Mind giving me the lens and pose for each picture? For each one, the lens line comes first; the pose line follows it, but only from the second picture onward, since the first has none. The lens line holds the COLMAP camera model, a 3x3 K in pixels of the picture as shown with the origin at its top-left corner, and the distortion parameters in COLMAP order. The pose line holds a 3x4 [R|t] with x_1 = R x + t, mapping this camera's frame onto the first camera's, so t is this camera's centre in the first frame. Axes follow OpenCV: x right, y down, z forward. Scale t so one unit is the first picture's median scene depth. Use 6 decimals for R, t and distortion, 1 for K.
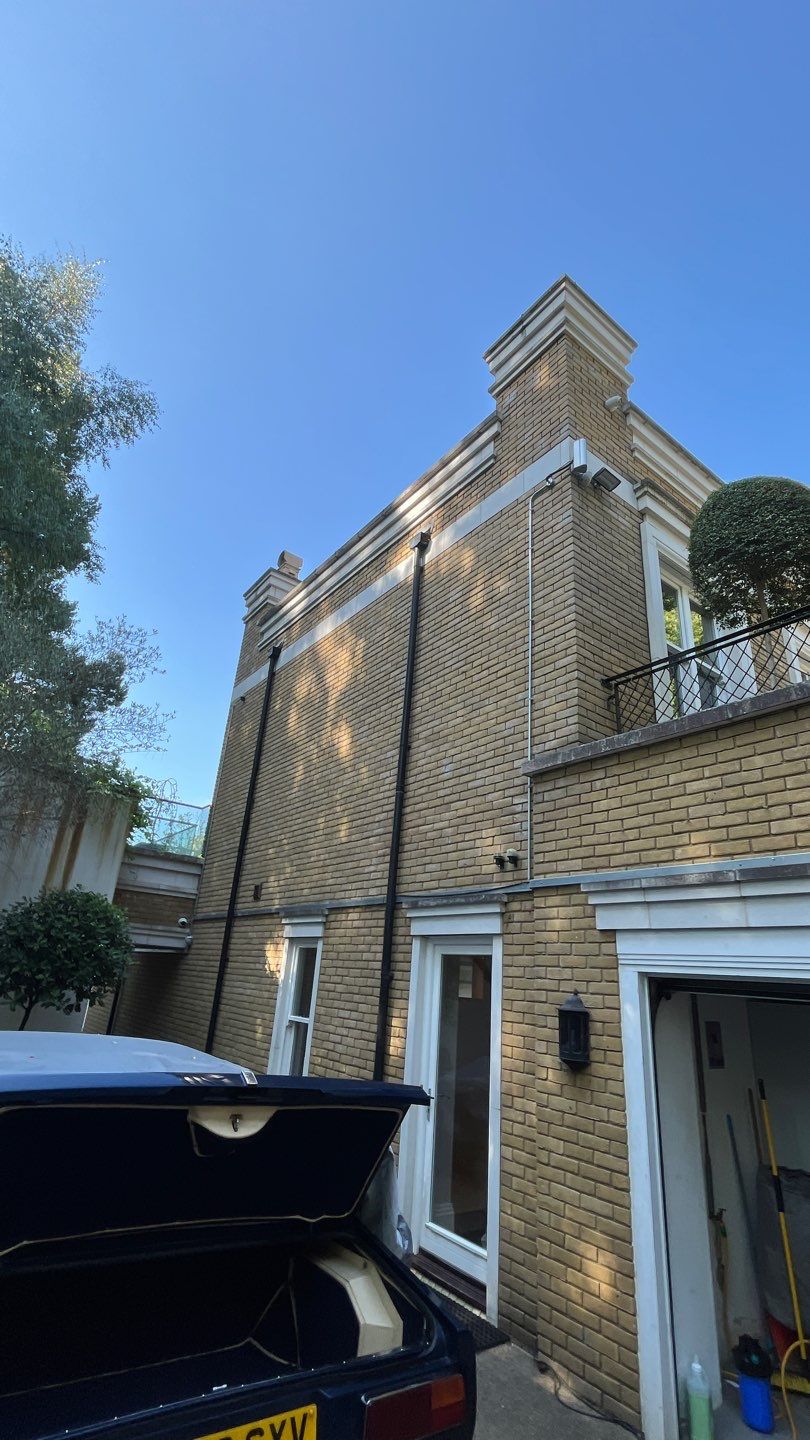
lens RADIAL K [[646.8, 0, 402.5], [0, 646.8, 716.5], [0, 0, 1]] dist [-0.001024, -0.000731]
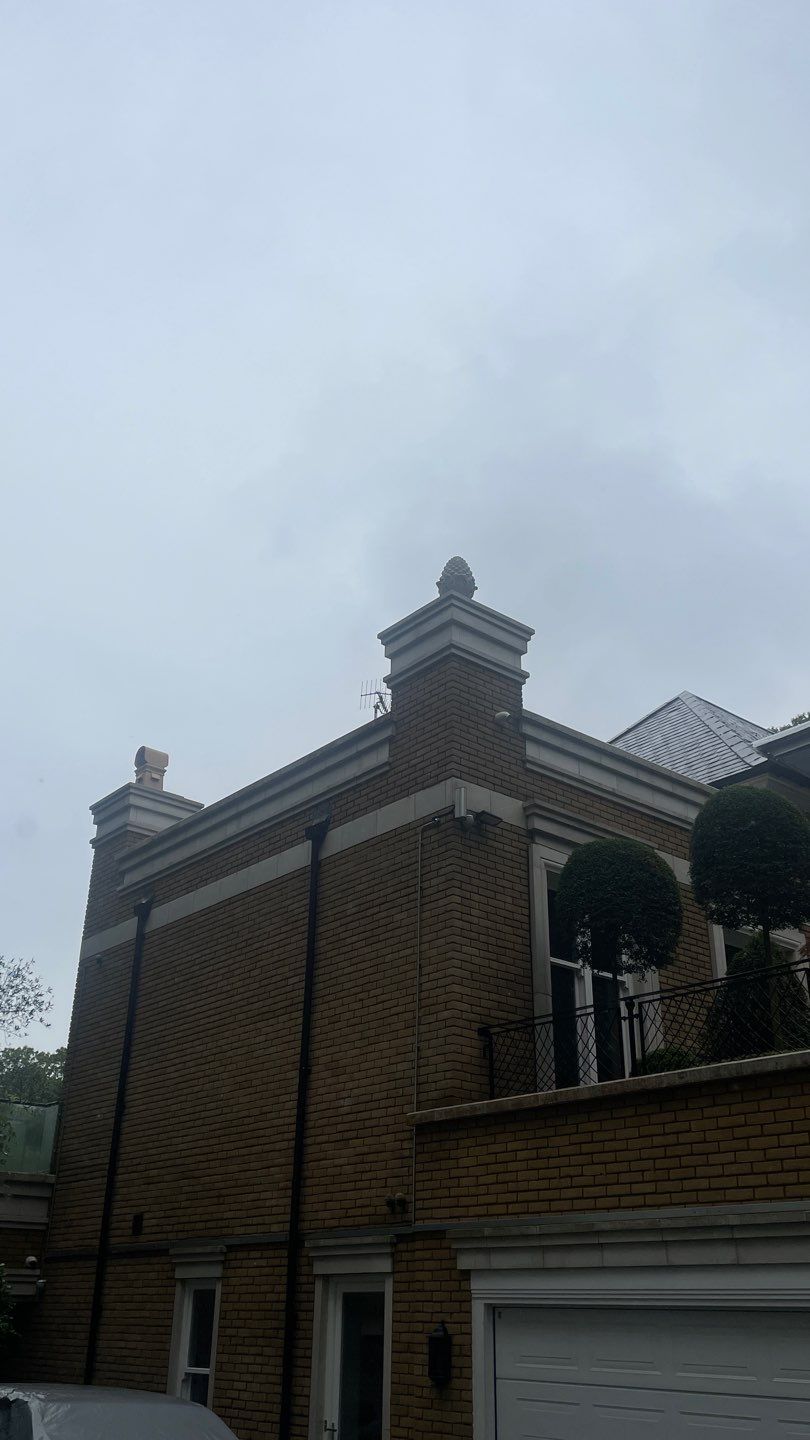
lens RADIAL K [[1205.3, 0, 399.7], [0, 1205.3, 745.0], [0, 0, 1]] dist [0.094405, -0.111753]
pose [[0.996876, -0.025569, 0.074725, 0.024064], [0.029030, 0.998538, -0.045598, -0.384123], [-0.073450, 0.047625, 0.996161, -0.925185]]
